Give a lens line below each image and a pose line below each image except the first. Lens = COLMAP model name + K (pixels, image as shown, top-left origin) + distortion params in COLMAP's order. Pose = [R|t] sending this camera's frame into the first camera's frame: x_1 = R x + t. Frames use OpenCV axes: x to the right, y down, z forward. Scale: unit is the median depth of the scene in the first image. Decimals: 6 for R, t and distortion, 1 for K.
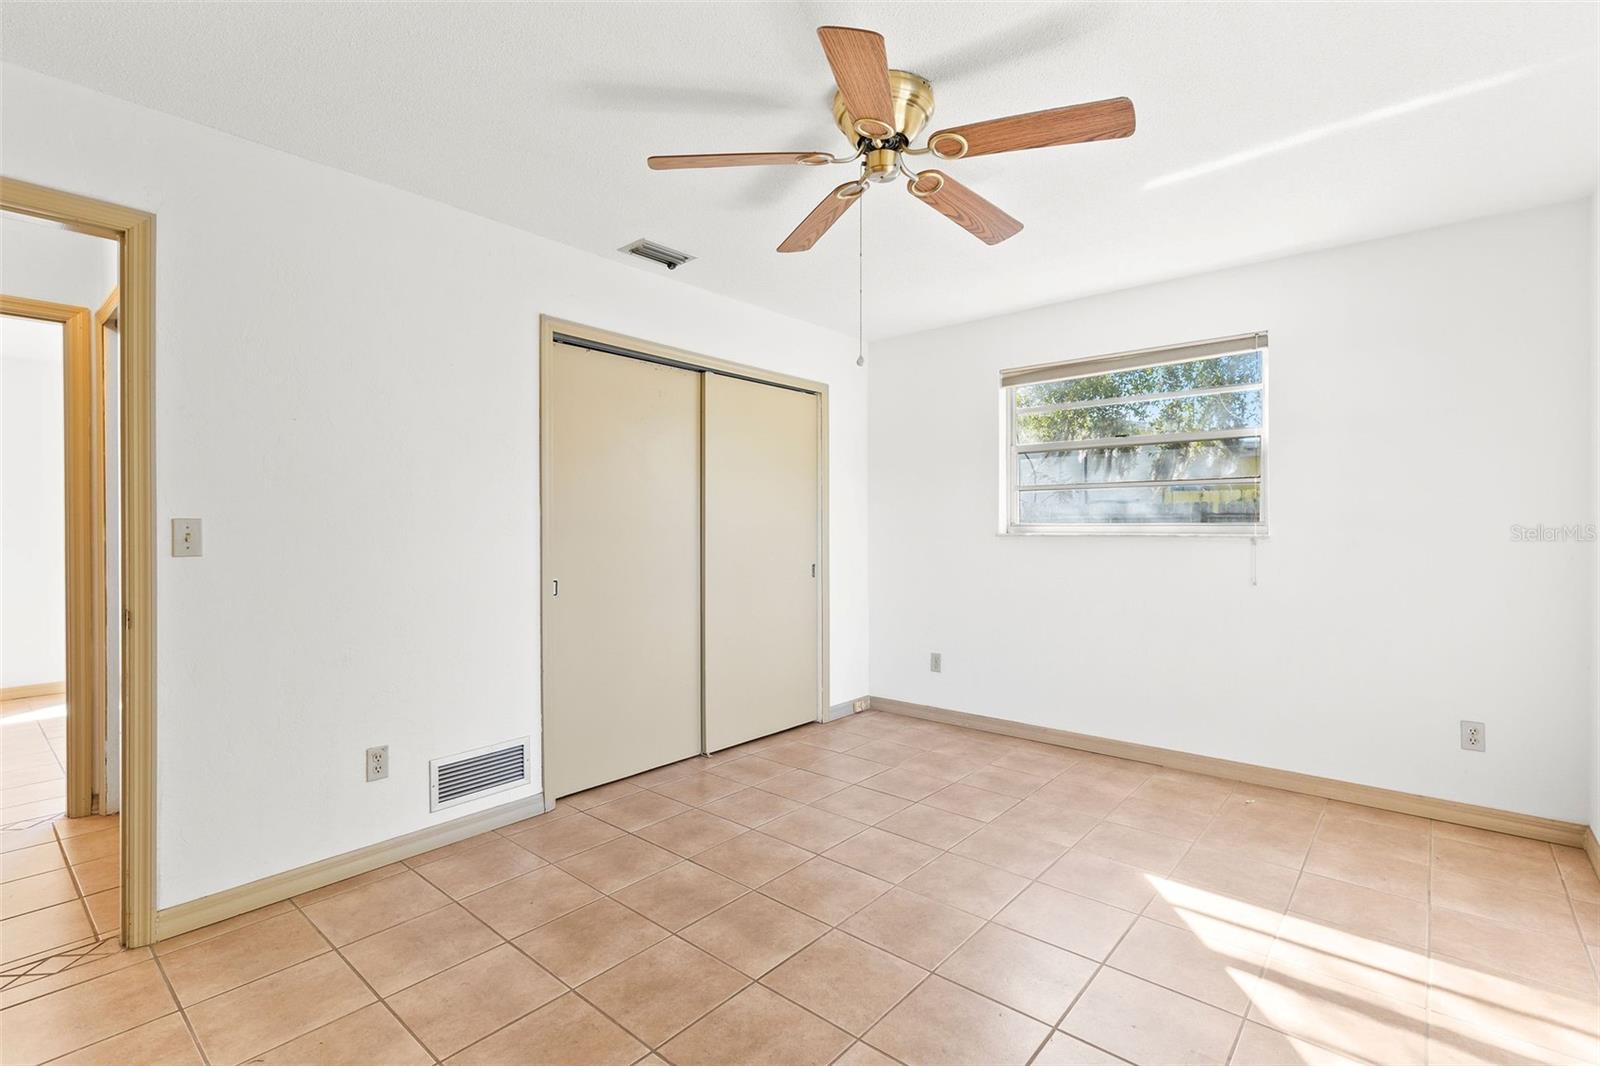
lens RADIAL K [[728.3, 0, 800.1], [0, 728.3, 537.1], [0, 0, 1]] dist [0.009781, -0.003417]
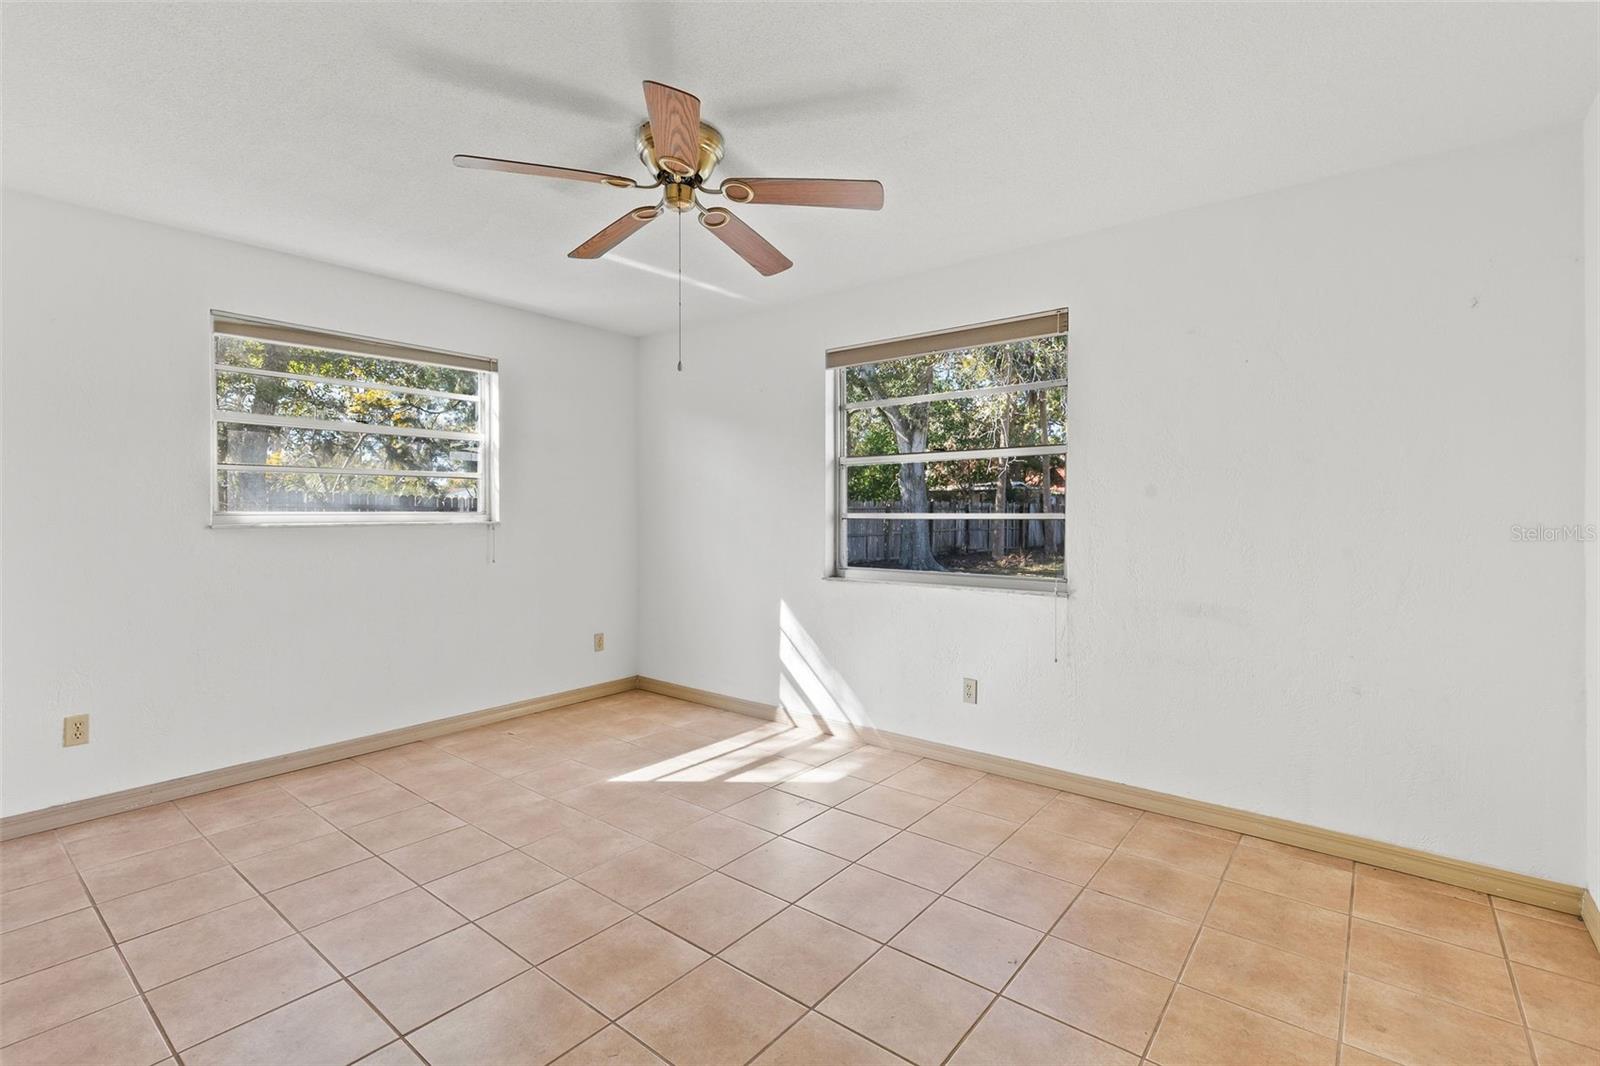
lens RADIAL K [[728.3, 0, 796.2], [0, 728.3, 520.0], [0, 0, 1]] dist [0.009781, -0.003417]
pose [[-0.035259, -0.008388, 0.999343, -0.659045], [0.016303, 0.999827, 0.008967, -0.008843], [-0.999245, 0.016608, -0.035116, 0.550448]]
